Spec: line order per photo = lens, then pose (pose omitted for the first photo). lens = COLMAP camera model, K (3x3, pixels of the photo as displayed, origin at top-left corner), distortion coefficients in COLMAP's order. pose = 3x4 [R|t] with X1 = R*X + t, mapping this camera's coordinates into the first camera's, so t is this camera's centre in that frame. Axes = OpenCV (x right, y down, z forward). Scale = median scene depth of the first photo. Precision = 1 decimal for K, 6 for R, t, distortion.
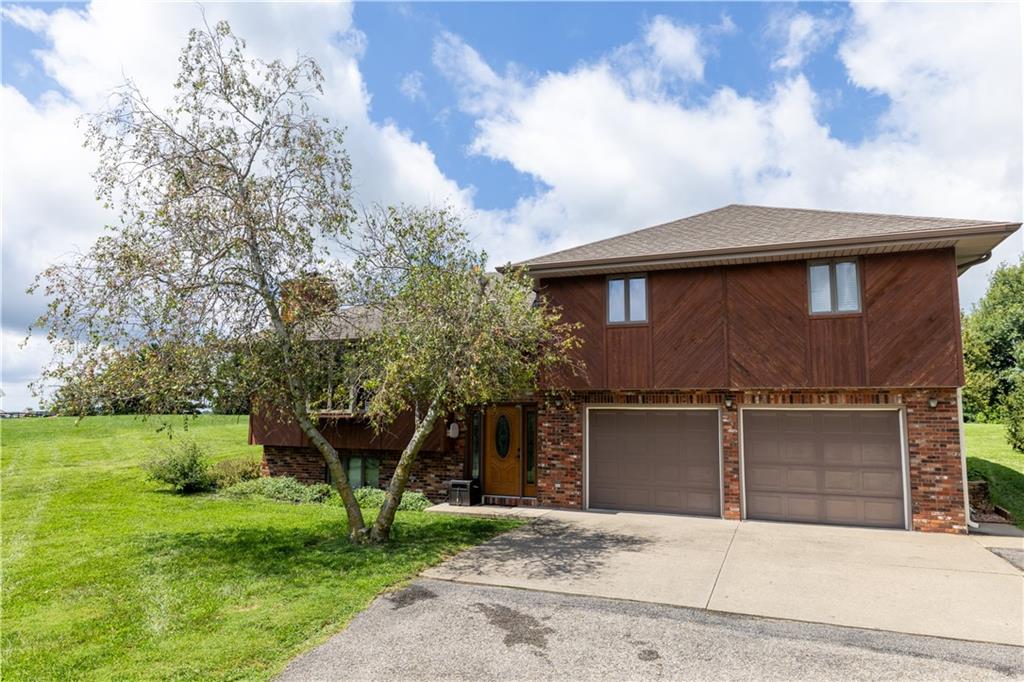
lens RADIAL K [[654.7, 0, 511.4], [0, 654.7, 342.1], [0, 0, 1]] dist [0.000823, 0.000971]
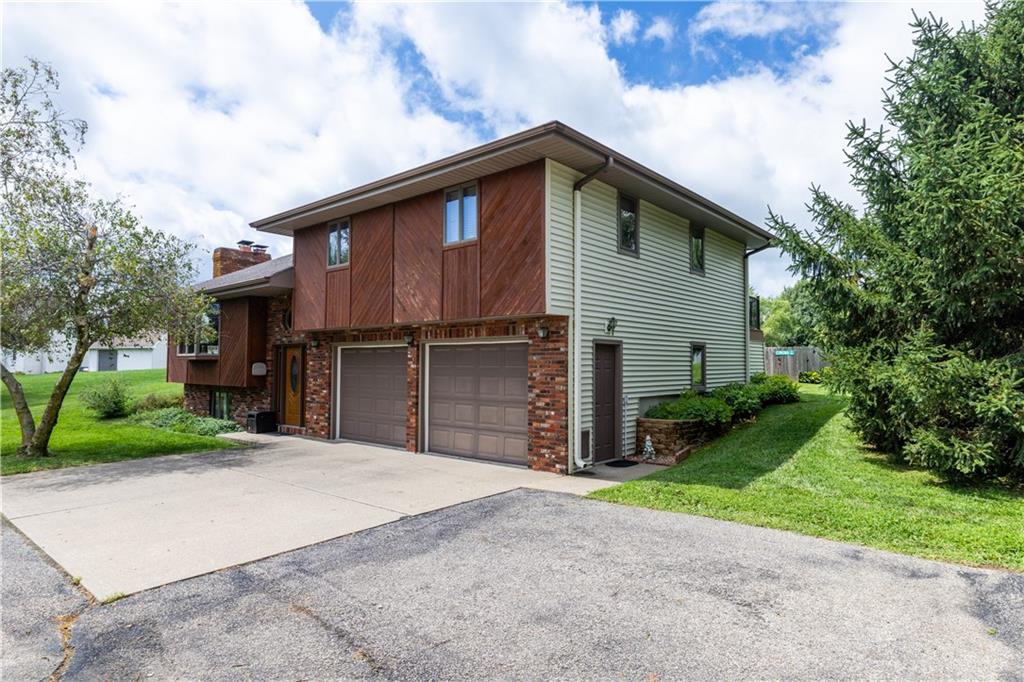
lens RADIAL K [[593.4, 0, 512.8], [0, 593.4, 341.9], [0, 0, 1]] dist [0.004420, 0.000178]
pose [[0.946877, -0.025611, -0.320574, 0.854042], [0.052183, 0.995849, 0.074574, 0.040408], [0.317334, -0.087341, 0.944283, 0.195838]]
